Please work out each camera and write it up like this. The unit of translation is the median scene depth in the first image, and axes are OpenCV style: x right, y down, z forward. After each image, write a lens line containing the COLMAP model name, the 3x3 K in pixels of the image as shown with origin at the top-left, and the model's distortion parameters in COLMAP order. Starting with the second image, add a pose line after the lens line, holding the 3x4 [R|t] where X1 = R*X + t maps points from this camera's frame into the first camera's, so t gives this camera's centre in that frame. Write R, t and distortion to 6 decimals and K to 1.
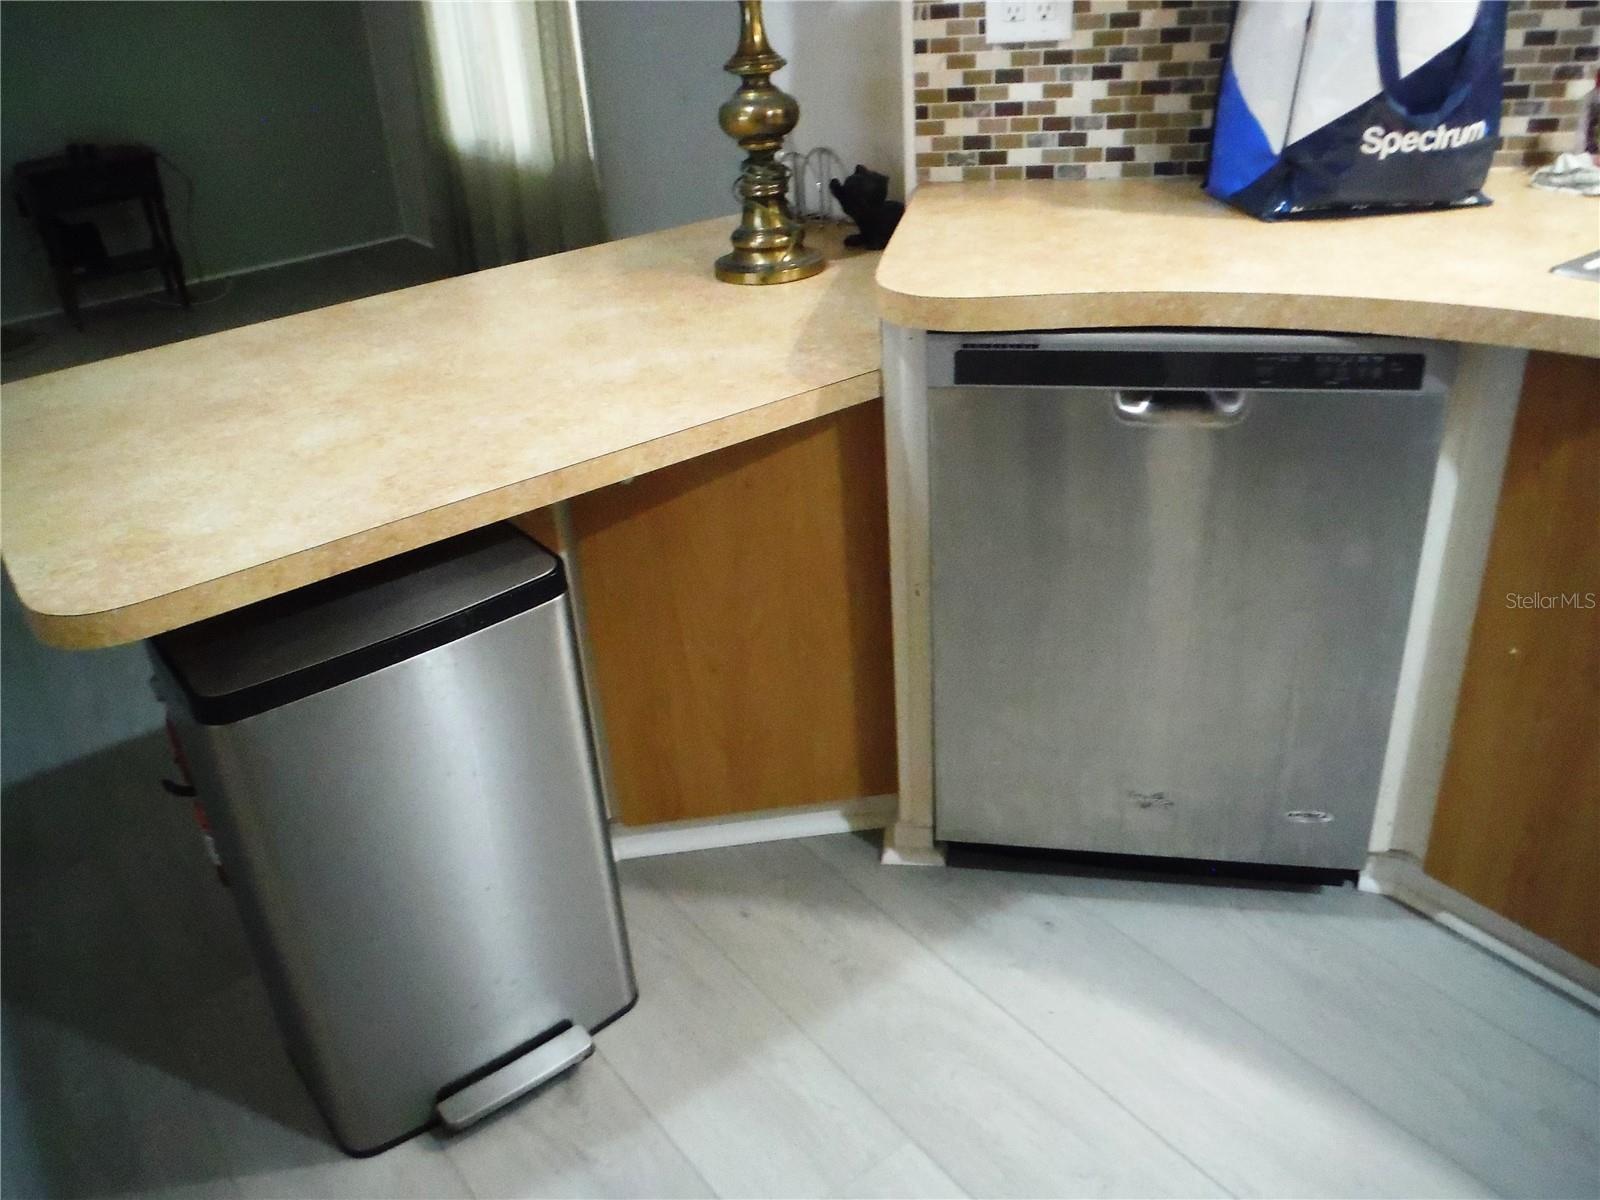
lens RADIAL K [[1326.3, 0, 799.8], [0, 1326.3, 590.0], [0, 0, 1]] dist [-0.059319, 0.006680]
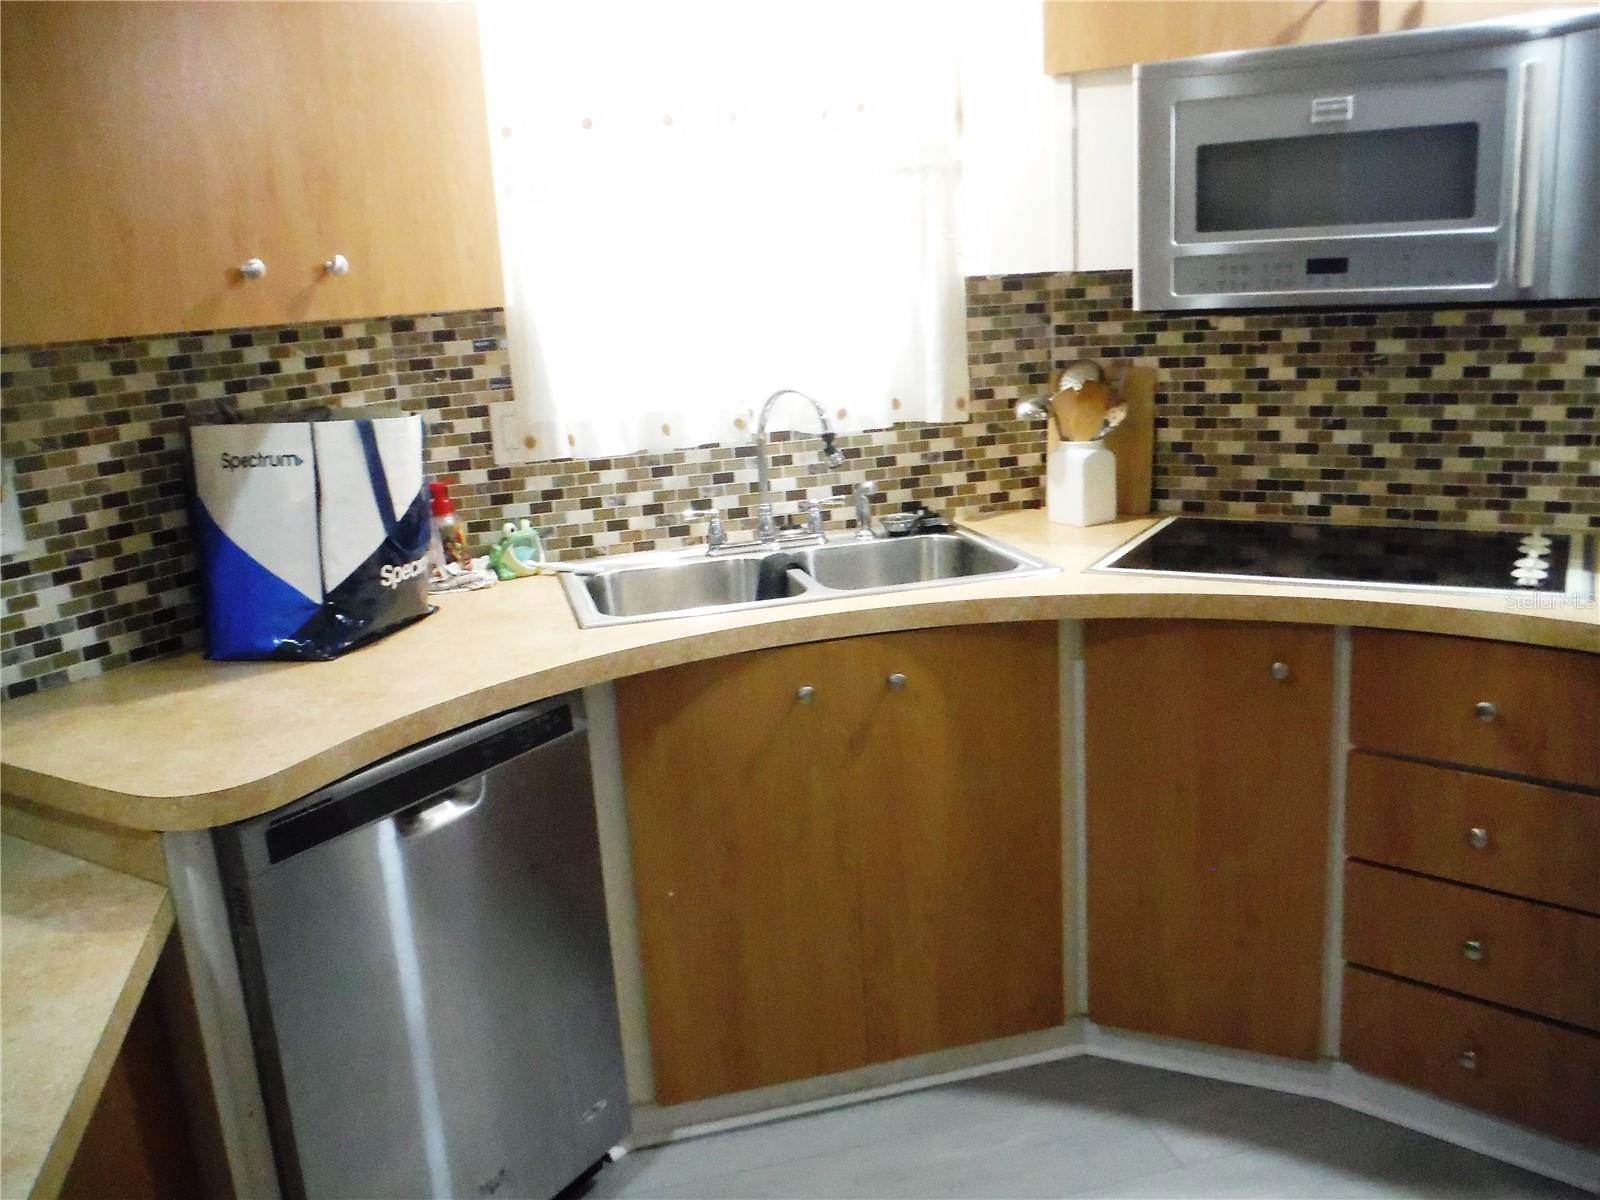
lens RADIAL K [[1326.3, 0, 802.8], [0, 1326.3, 608.9], [0, 0, 1]] dist [-0.059319, 0.006680]
pose [[0.374207, -0.177097, 0.910278, -0.458913], [0.471816, 0.881410, -0.022478, -0.092189], [-0.798347, 0.437895, 0.413387, 0.168808]]
